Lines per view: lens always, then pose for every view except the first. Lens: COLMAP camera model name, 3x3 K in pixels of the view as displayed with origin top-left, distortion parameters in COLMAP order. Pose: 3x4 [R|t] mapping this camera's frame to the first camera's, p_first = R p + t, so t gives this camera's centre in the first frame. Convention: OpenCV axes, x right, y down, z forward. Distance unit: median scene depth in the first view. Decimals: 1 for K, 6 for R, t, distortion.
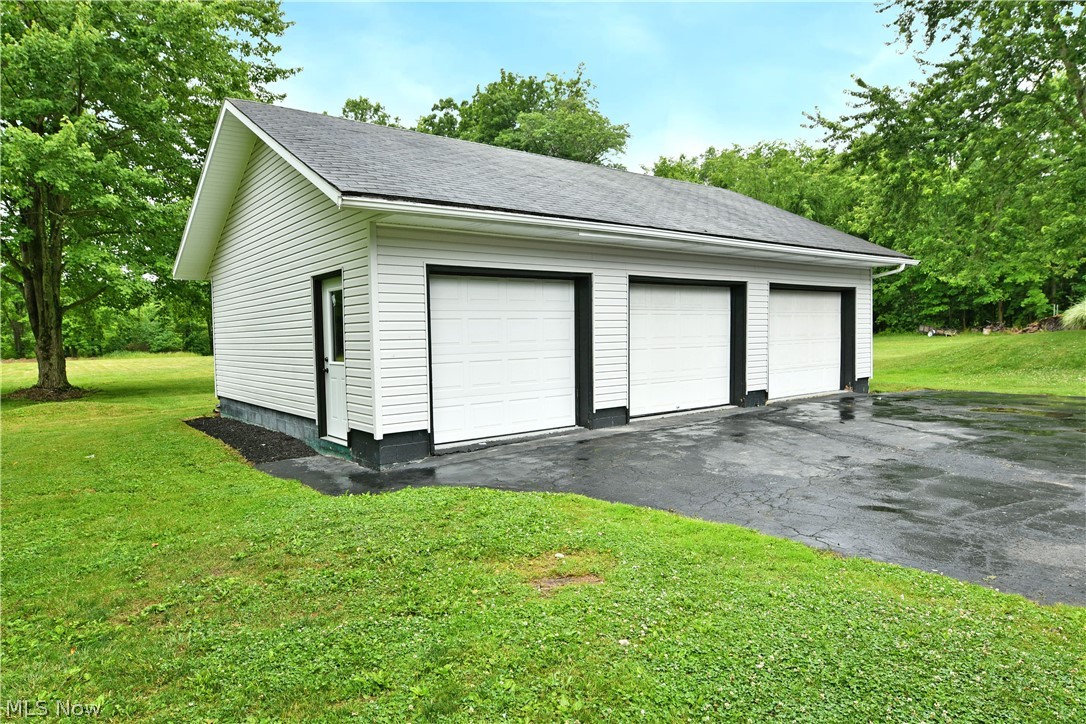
lens RADIAL K [[660.3, 0, 546.4], [0, 660.3, 360.9], [0, 0, 1]] dist [-0.024514, -0.000163]
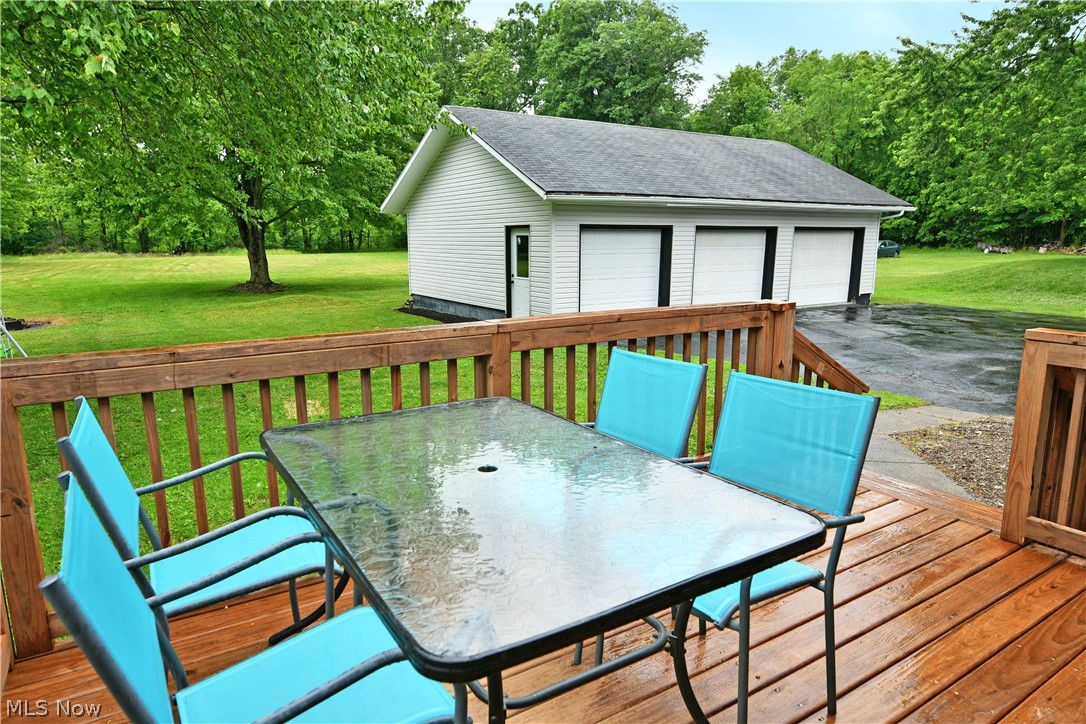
lens RADIAL K [[660.3, 0, 535.1], [0, 660.3, 358.3], [0, 0, 1]] dist [-0.024514, -0.000163]
pose [[0.993590, 0.038302, -0.106357, -0.054872], [-0.022411, 0.988916, 0.146773, -0.026518], [0.110800, -0.143448, 0.983436, -0.449606]]
